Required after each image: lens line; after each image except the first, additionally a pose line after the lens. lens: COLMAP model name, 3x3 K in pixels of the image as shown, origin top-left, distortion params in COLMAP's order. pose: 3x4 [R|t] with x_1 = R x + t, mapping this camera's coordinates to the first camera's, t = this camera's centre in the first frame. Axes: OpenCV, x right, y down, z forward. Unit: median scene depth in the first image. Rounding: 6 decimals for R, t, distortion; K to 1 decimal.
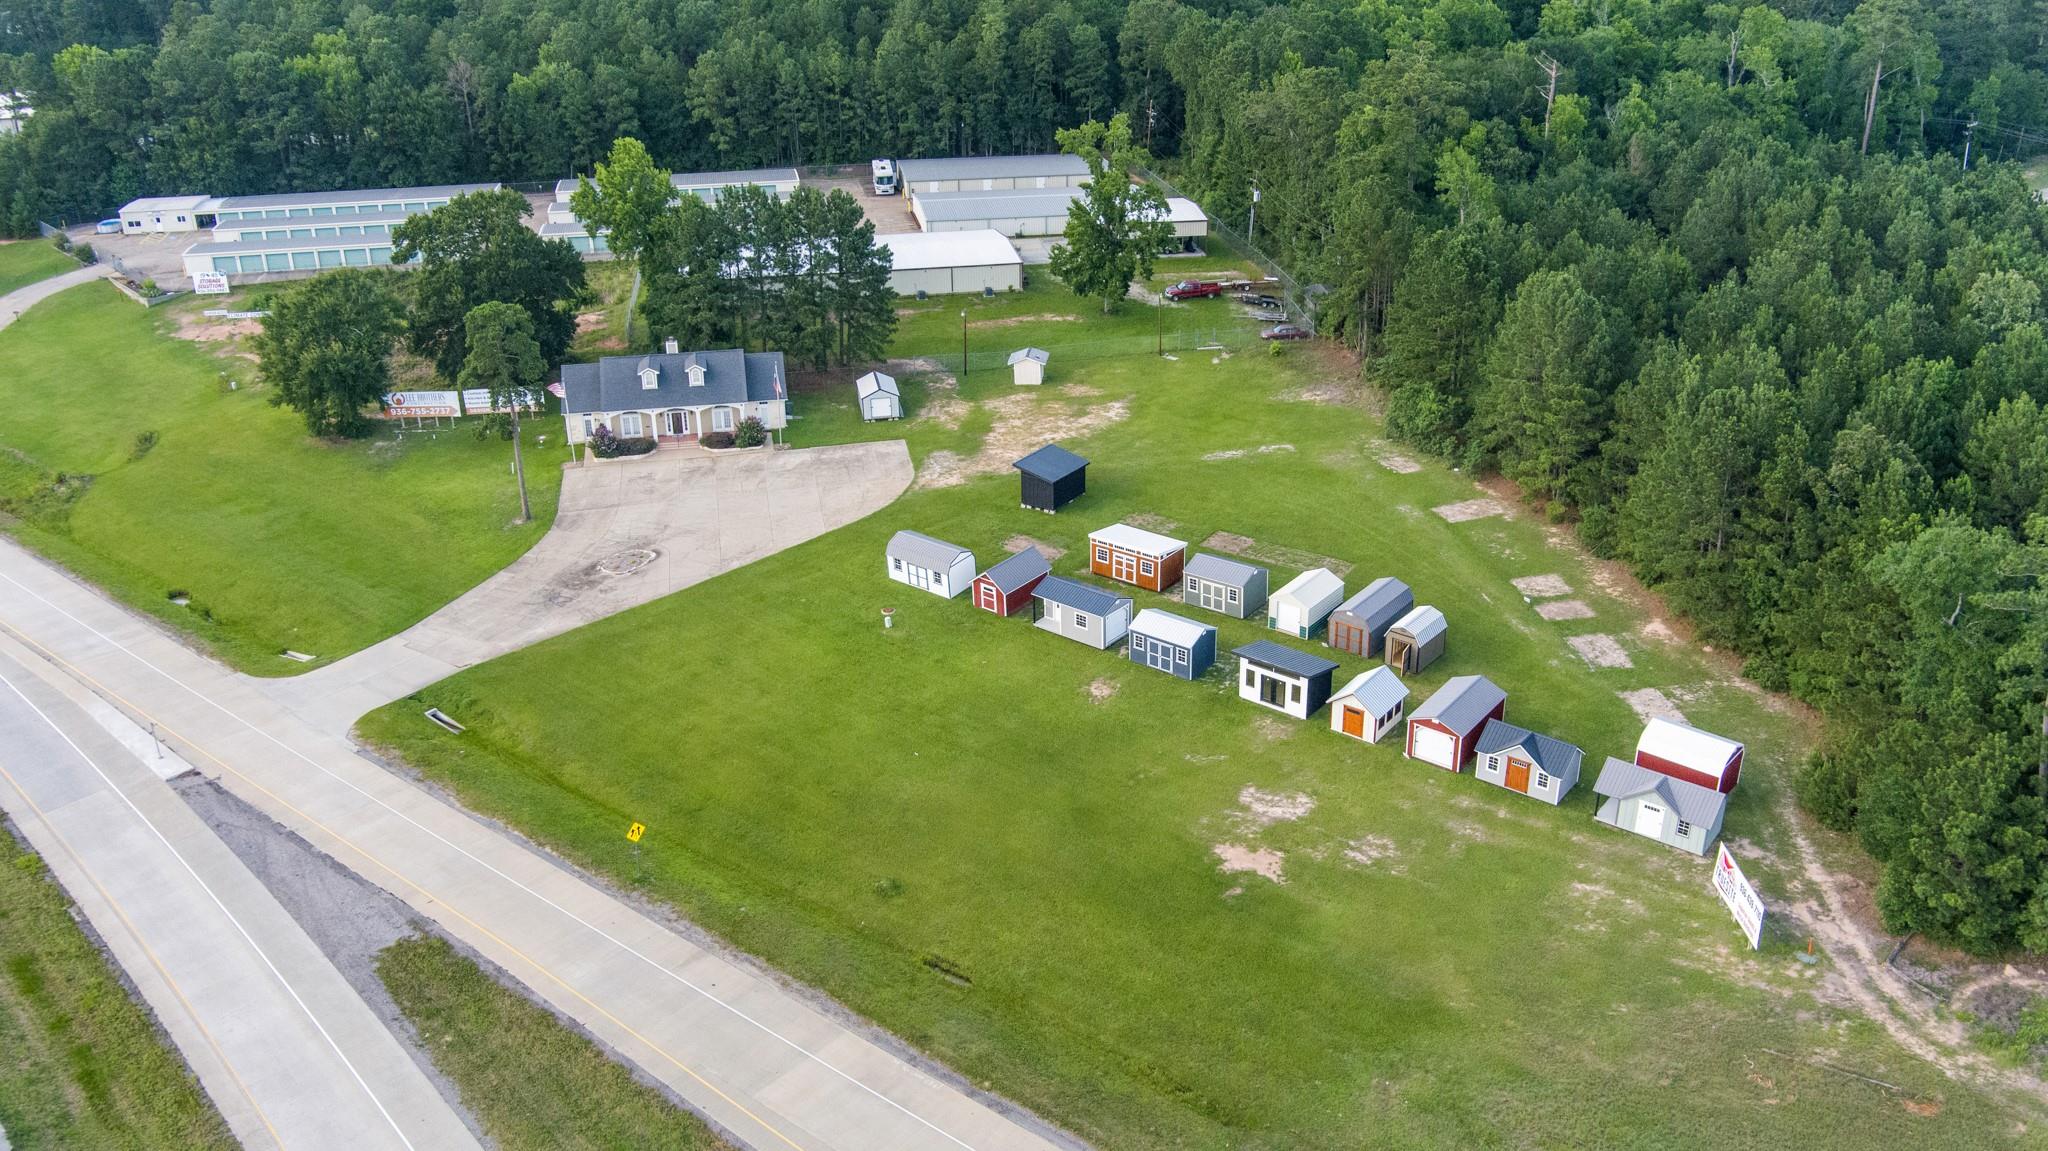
lens RADIAL K [[1658.3, 0, 1025.9], [0, 1658.3, 573.8], [0, 0, 1]] dist [-0.050826, 0.017600]
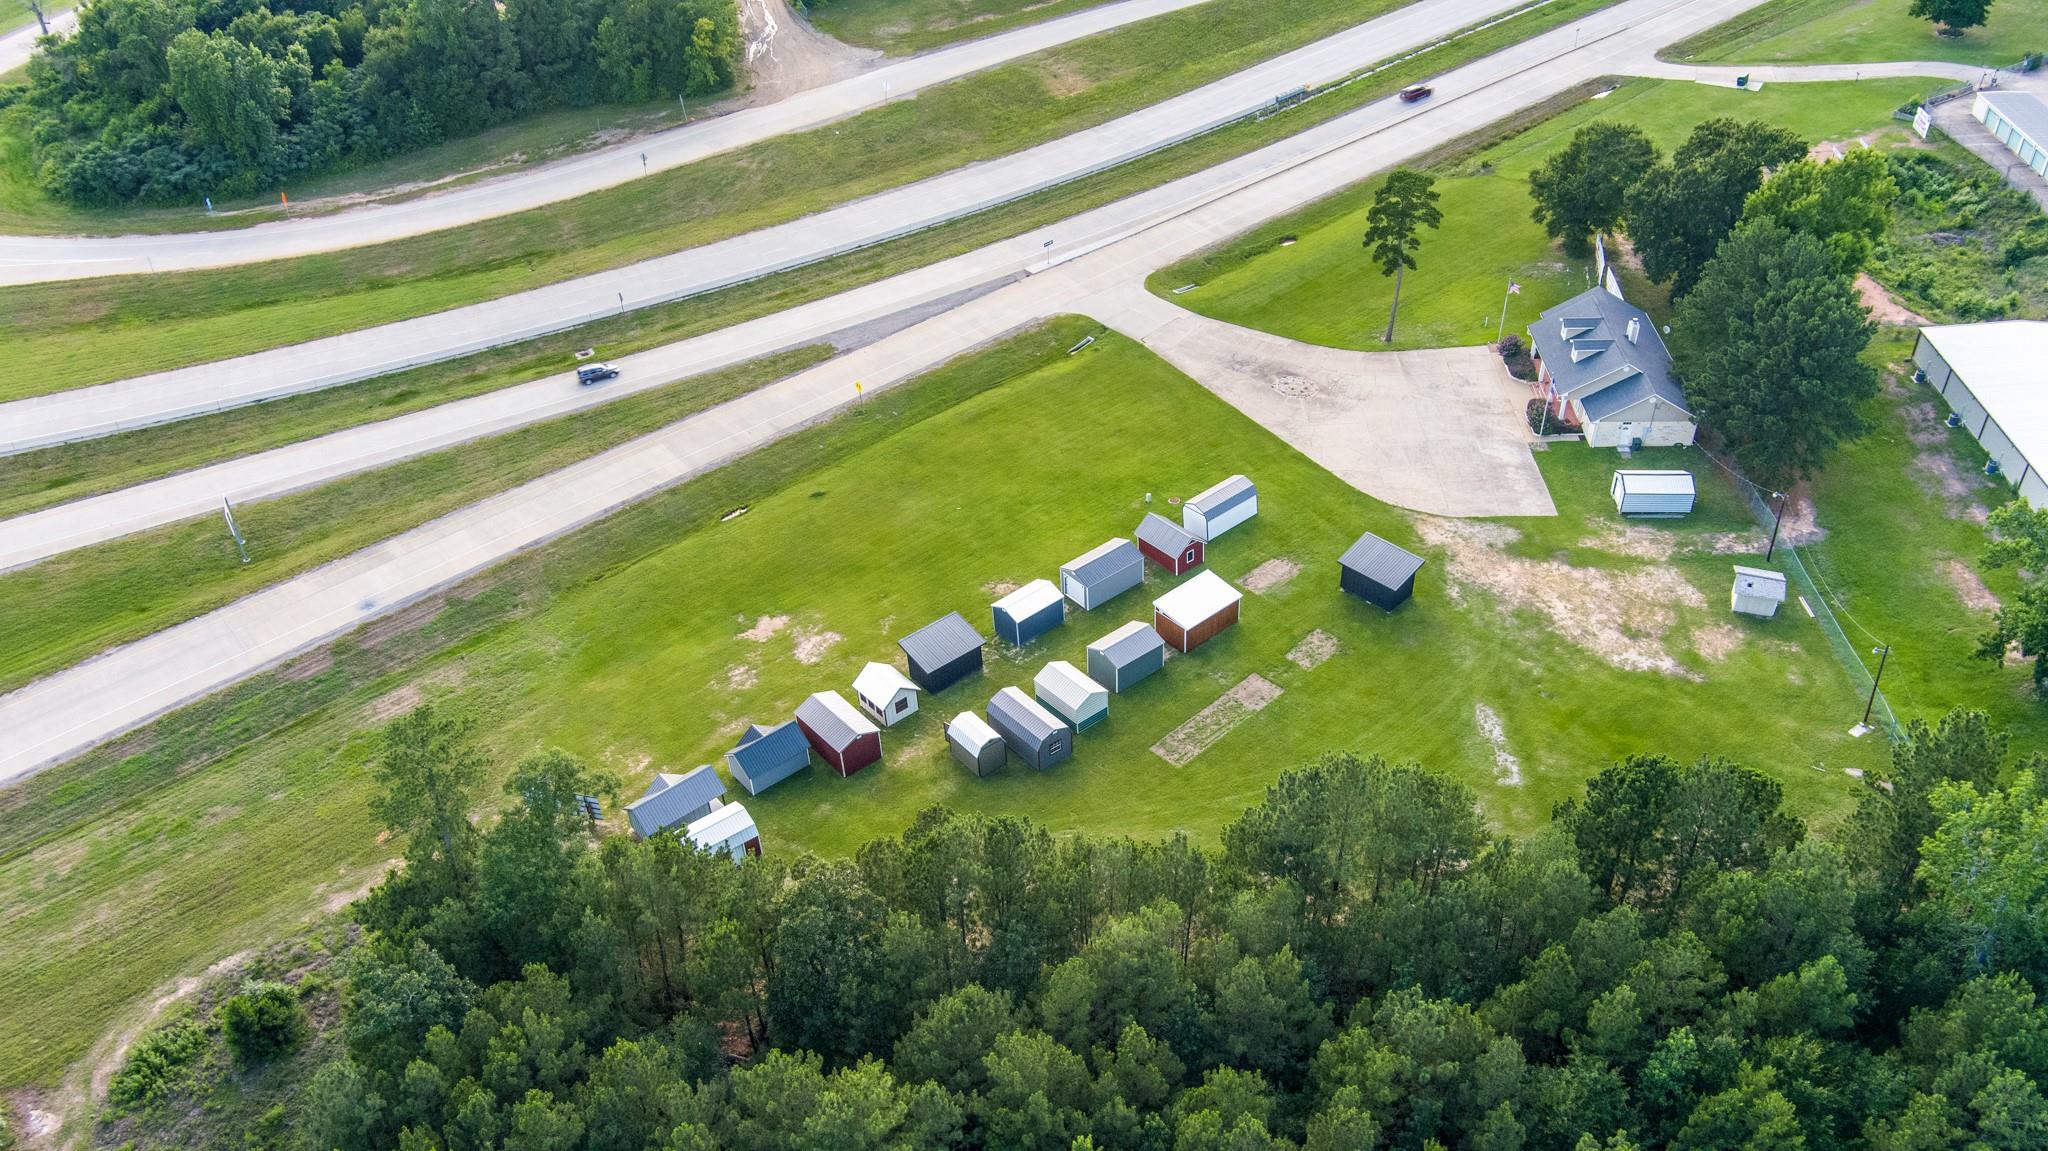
lens RADIAL K [[1658.3, 0, 1024.2], [0, 1658.3, 580.8], [0, 0, 1]] dist [-0.050826, 0.017600]
pose [[-0.205076, 0.614435, -0.761849, 1.203793], [-0.364792, 0.674323, 0.642041, -0.904539], [0.908224, 0.409583, 0.085854, 1.065638]]
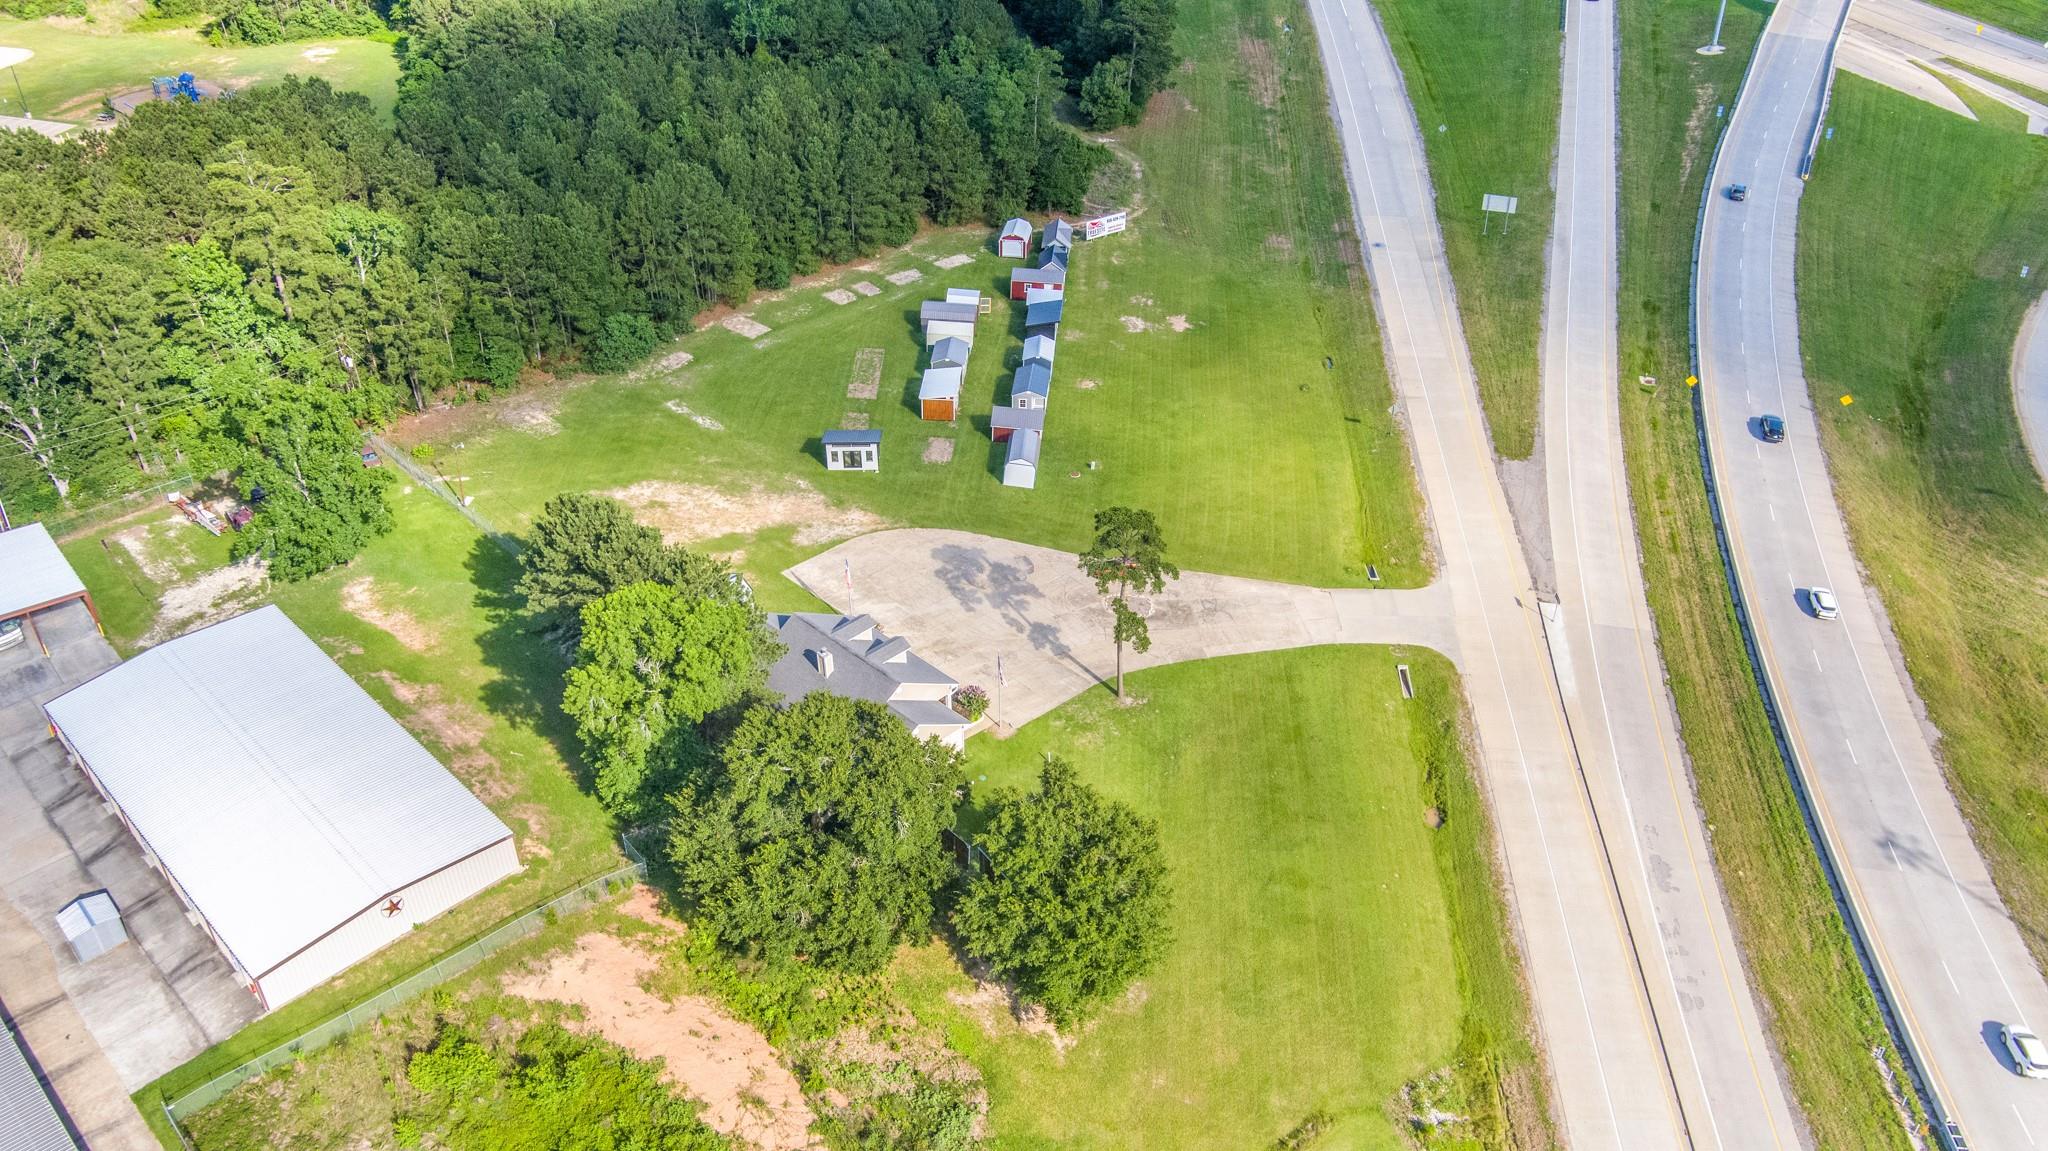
lens RADIAL K [[1658.3, 0, 1022.3], [0, 1658.3, 578.6], [0, 0, 1]] dist [-0.050826, 0.017600]
pose [[-0.559745, -0.460342, 0.689036, -1.369612], [0.345543, 0.626099, 0.698999, -1.178837], [-0.753183, 0.629353, -0.191388, 1.765469]]
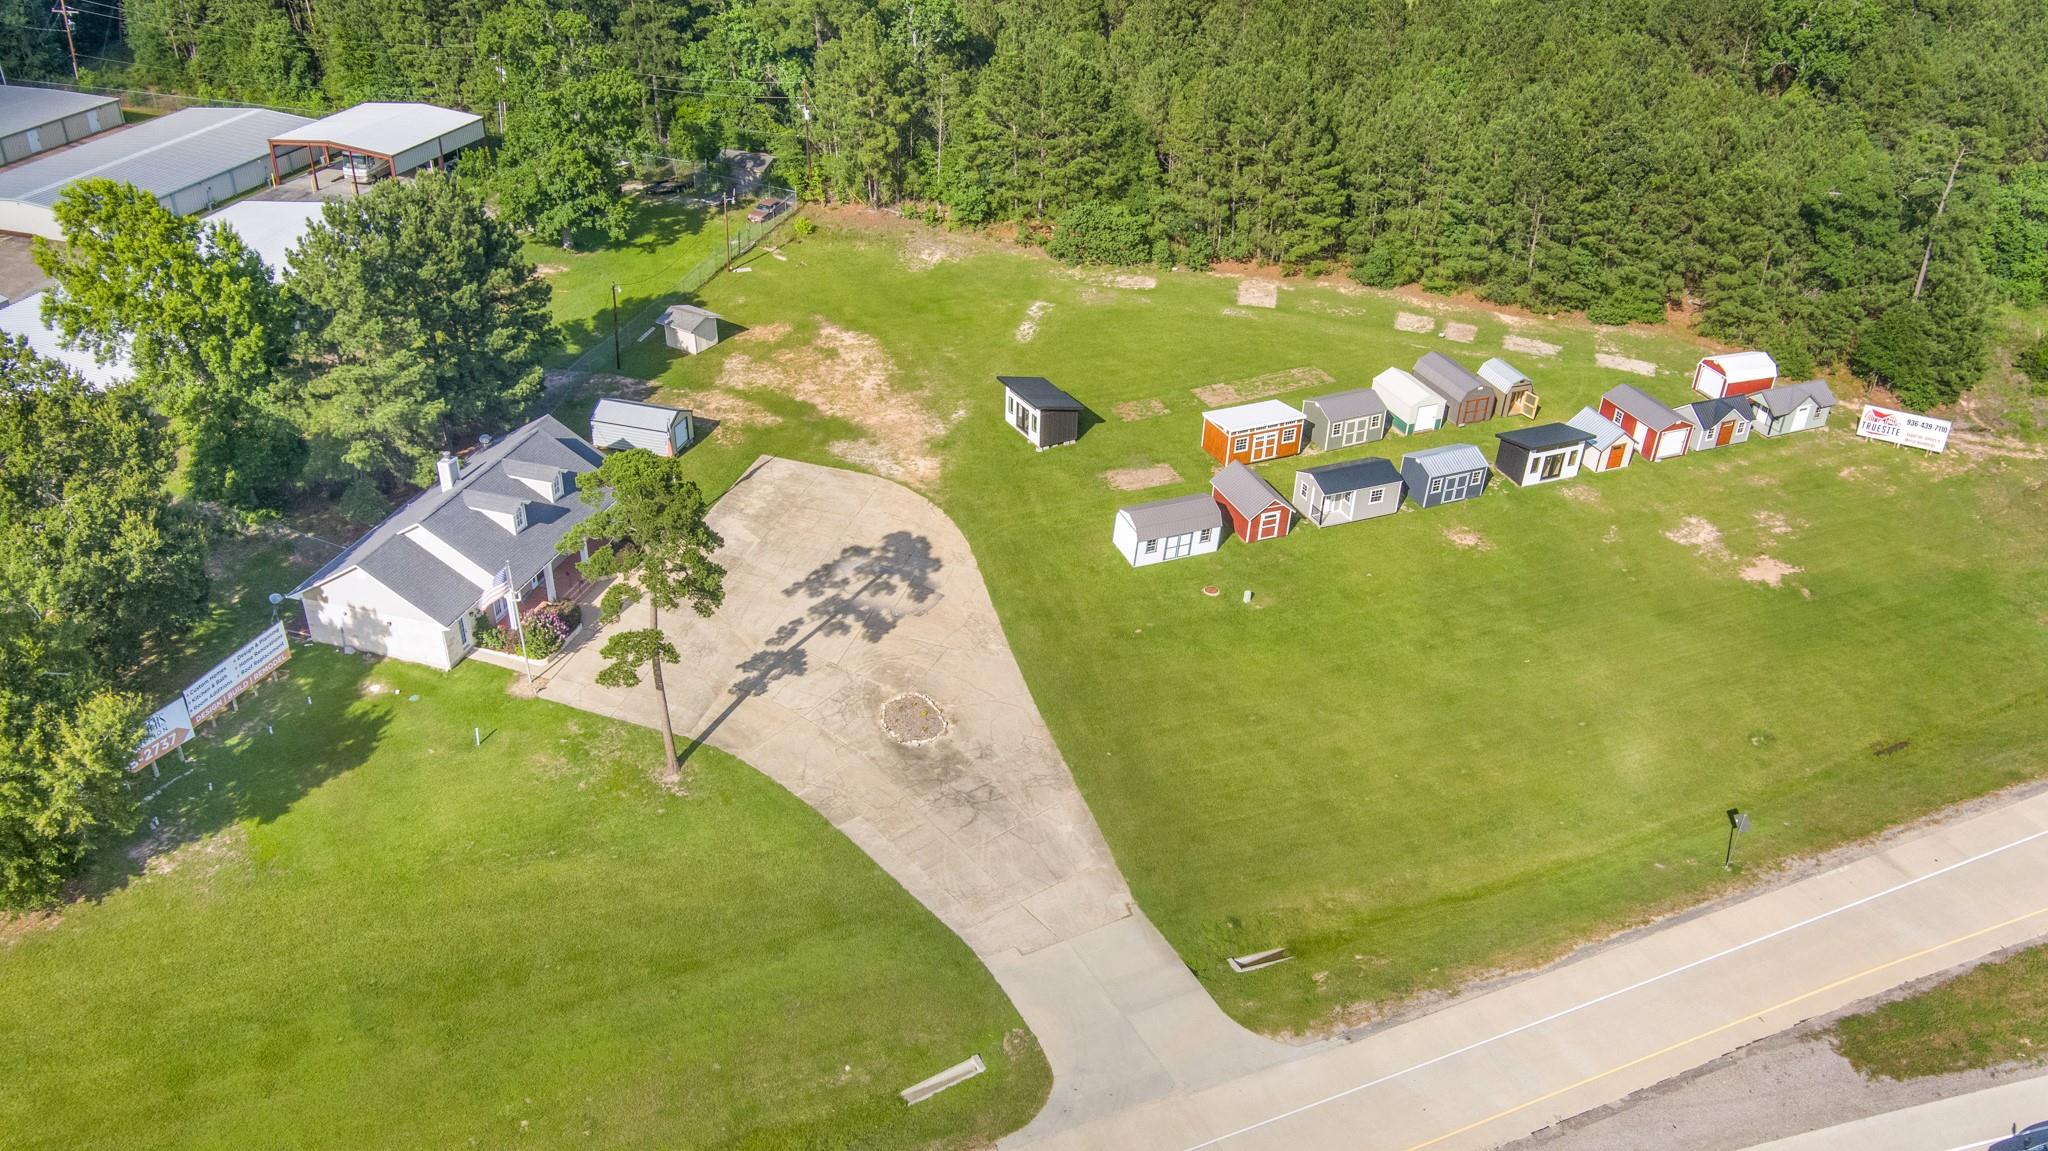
lens RADIAL K [[1658.3, 0, 1028.3], [0, 1658.3, 579.7], [0, 0, 1]] dist [-0.050826, 0.017600]
pose [[0.454652, -0.437564, 0.775777, -1.038325], [0.330408, 0.891714, 0.309317, -0.368369], [-0.827117, 0.115692, 0.549994, 0.787617]]
